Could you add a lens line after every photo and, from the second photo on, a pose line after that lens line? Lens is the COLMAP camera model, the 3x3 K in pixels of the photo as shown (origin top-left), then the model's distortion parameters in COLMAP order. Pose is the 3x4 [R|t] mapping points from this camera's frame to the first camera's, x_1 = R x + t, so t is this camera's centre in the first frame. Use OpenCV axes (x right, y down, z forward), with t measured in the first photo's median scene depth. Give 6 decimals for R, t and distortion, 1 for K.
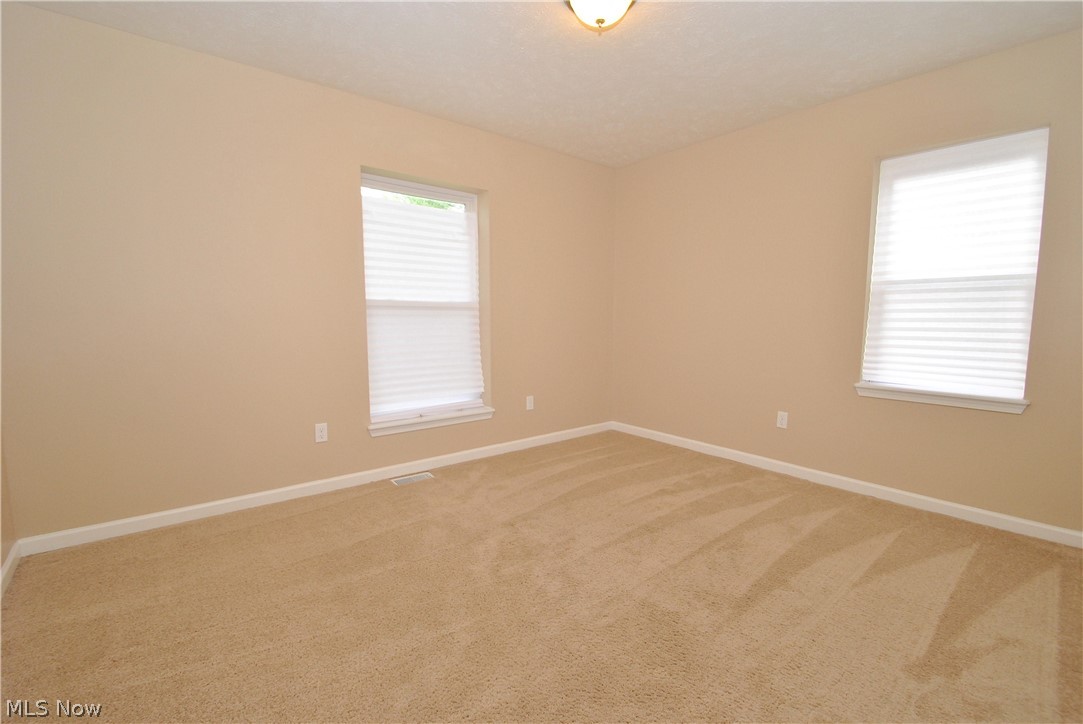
lens RADIAL K [[471.7, 0, 535.4], [0, 471.7, 364.1], [0, 0, 1]] dist [-0.010711, -0.003719]
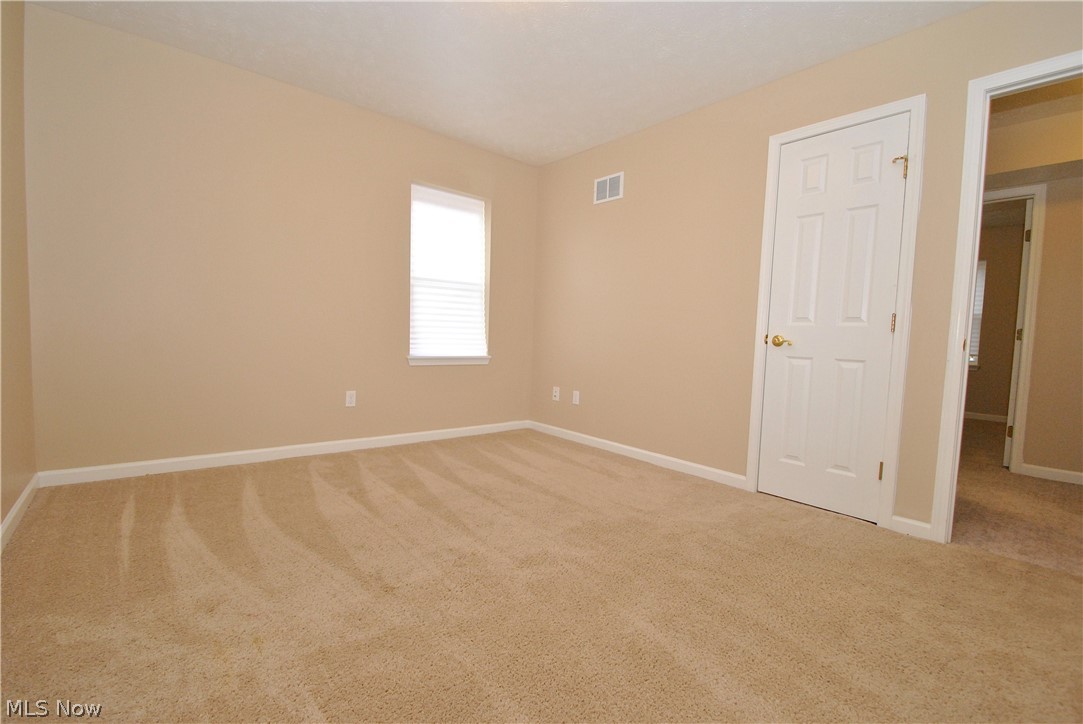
lens RADIAL K [[471.7, 0, 535.2], [0, 471.7, 362.9], [0, 0, 1]] dist [-0.010711, -0.003719]
pose [[-0.023596, -0.052983, 0.998317, -0.595566], [0.074757, 0.995705, 0.054612, 0.016640], [-0.996923, 0.075920, -0.019534, 0.713077]]
